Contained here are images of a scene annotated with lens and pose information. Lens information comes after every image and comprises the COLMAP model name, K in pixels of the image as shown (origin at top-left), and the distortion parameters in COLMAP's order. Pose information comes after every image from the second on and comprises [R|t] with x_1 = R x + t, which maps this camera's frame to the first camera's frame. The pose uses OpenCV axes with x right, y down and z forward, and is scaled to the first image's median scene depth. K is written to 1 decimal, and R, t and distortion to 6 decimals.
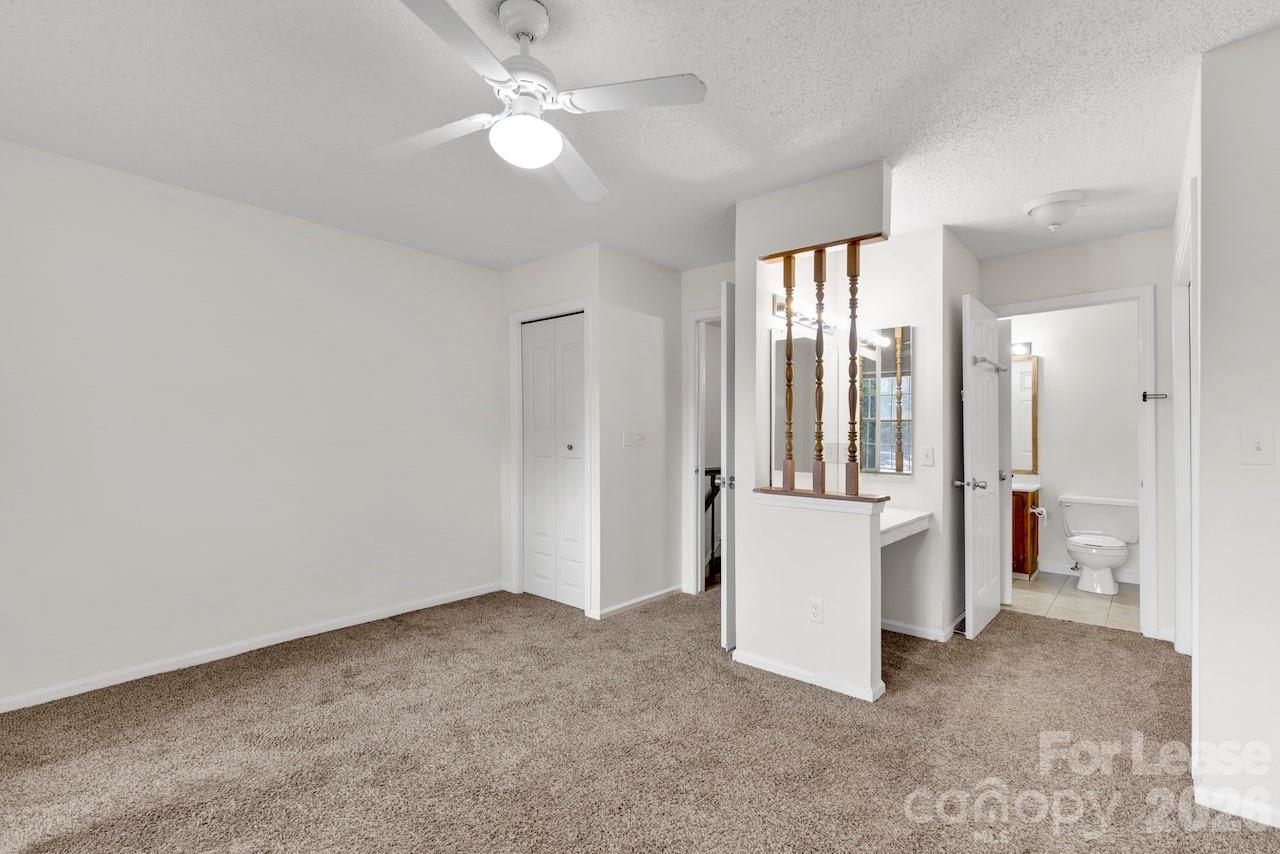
lens RADIAL K [[554.9, 0, 636.8], [0, 554.9, 421.2], [0, 0, 1]] dist [0.014006, 0.000133]
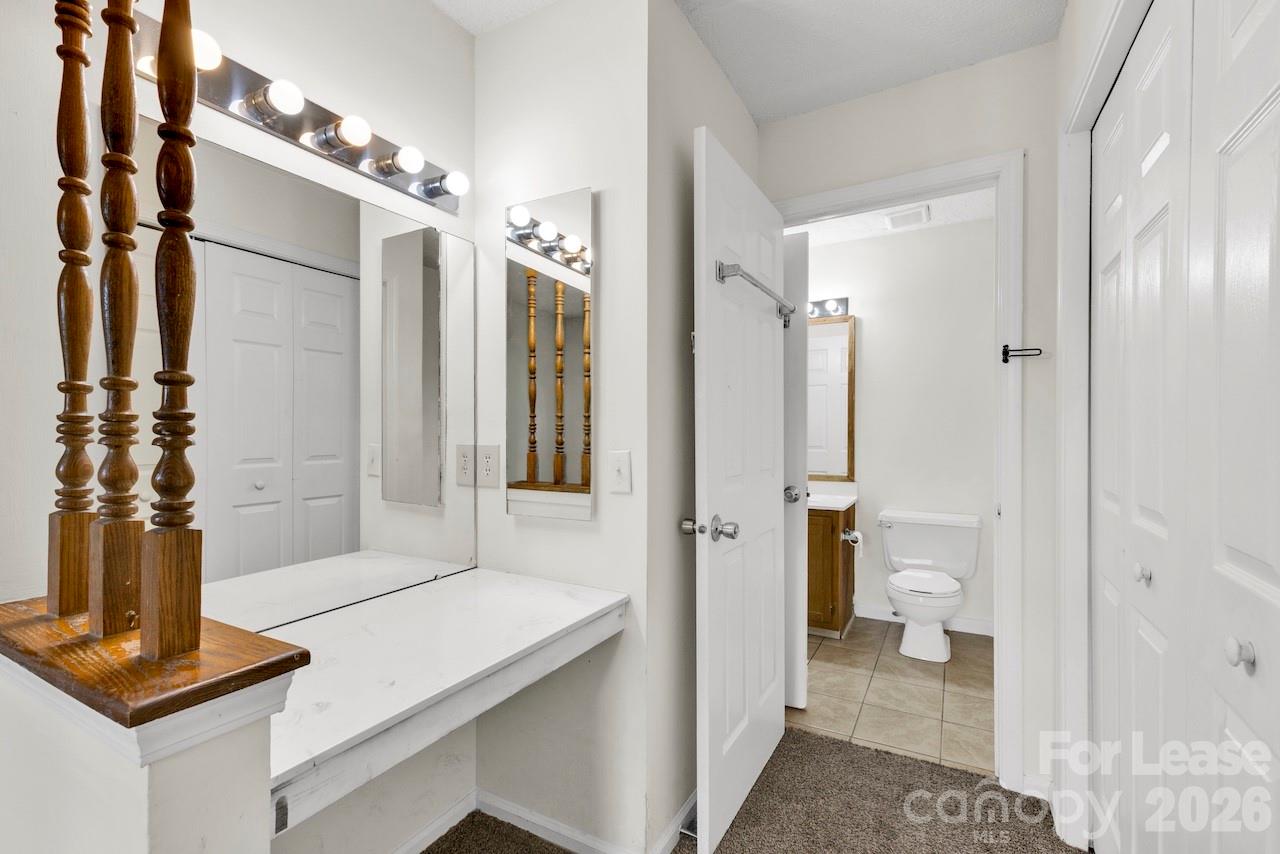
lens RADIAL K [[554.9, 0, 644.4], [0, 554.9, 429.9], [0, 0, 1]] dist [0.014006, 0.000133]
pose [[0.973145, -0.009584, 0.229992, 0.371778], [0.004520, 0.999736, 0.022535, 0.014800], [-0.230147, -0.020890, 0.972932, 0.470422]]
